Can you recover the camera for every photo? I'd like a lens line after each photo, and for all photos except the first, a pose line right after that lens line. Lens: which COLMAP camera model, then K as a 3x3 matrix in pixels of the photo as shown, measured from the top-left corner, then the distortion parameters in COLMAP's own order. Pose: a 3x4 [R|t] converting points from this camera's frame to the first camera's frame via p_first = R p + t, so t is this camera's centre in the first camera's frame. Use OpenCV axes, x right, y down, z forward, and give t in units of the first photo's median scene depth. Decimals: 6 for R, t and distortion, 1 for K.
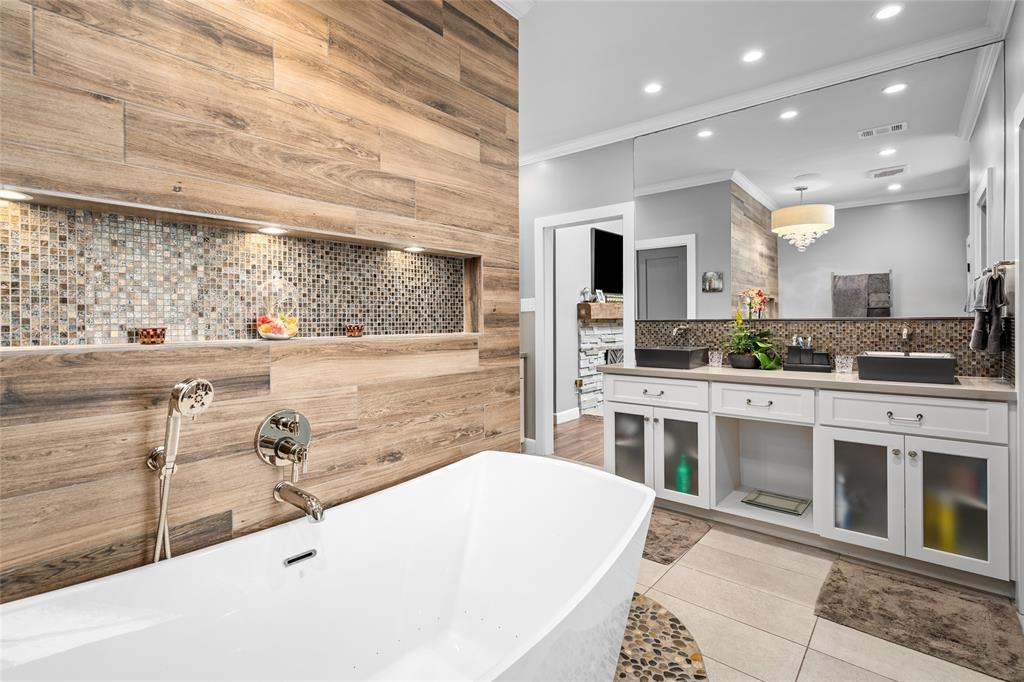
lens RADIAL K [[468.0, 0, 512.5], [0, 468.0, 330.4], [0, 0, 1]] dist [-0.003371, 0.001847]
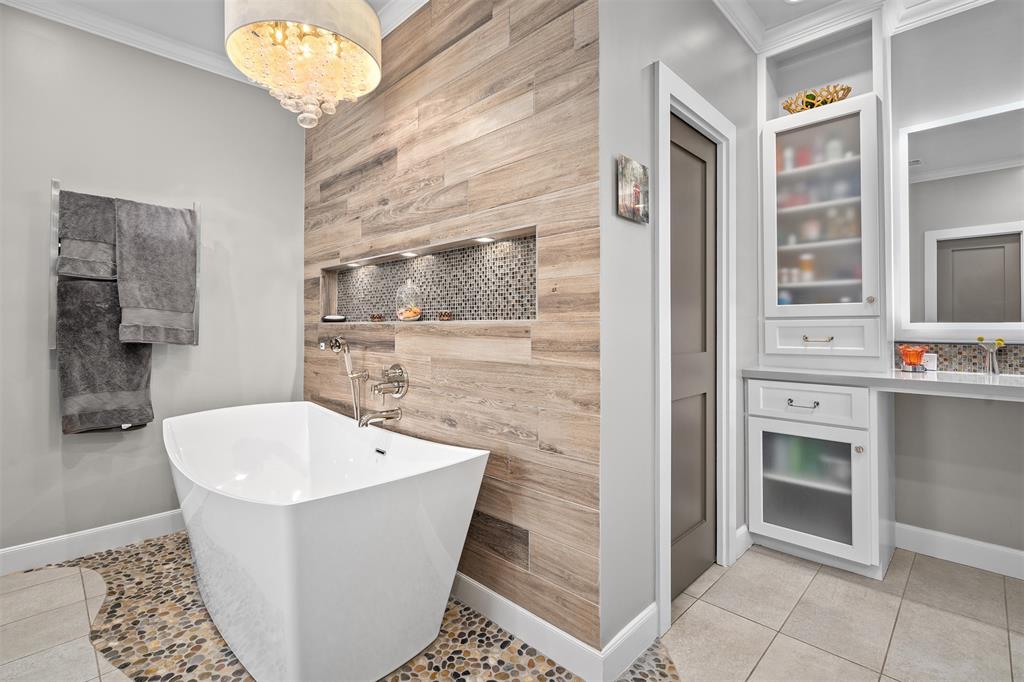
lens RADIAL K [[468.0, 0, 513.2], [0, 468.0, 321.4], [0, 0, 1]] dist [-0.003371, 0.001847]
pose [[-0.057955, 0.002106, -0.998317, 0.806104], [-0.013688, 0.999902, 0.002903, 0.007723], [0.998225, 0.013833, -0.057921, 1.070097]]
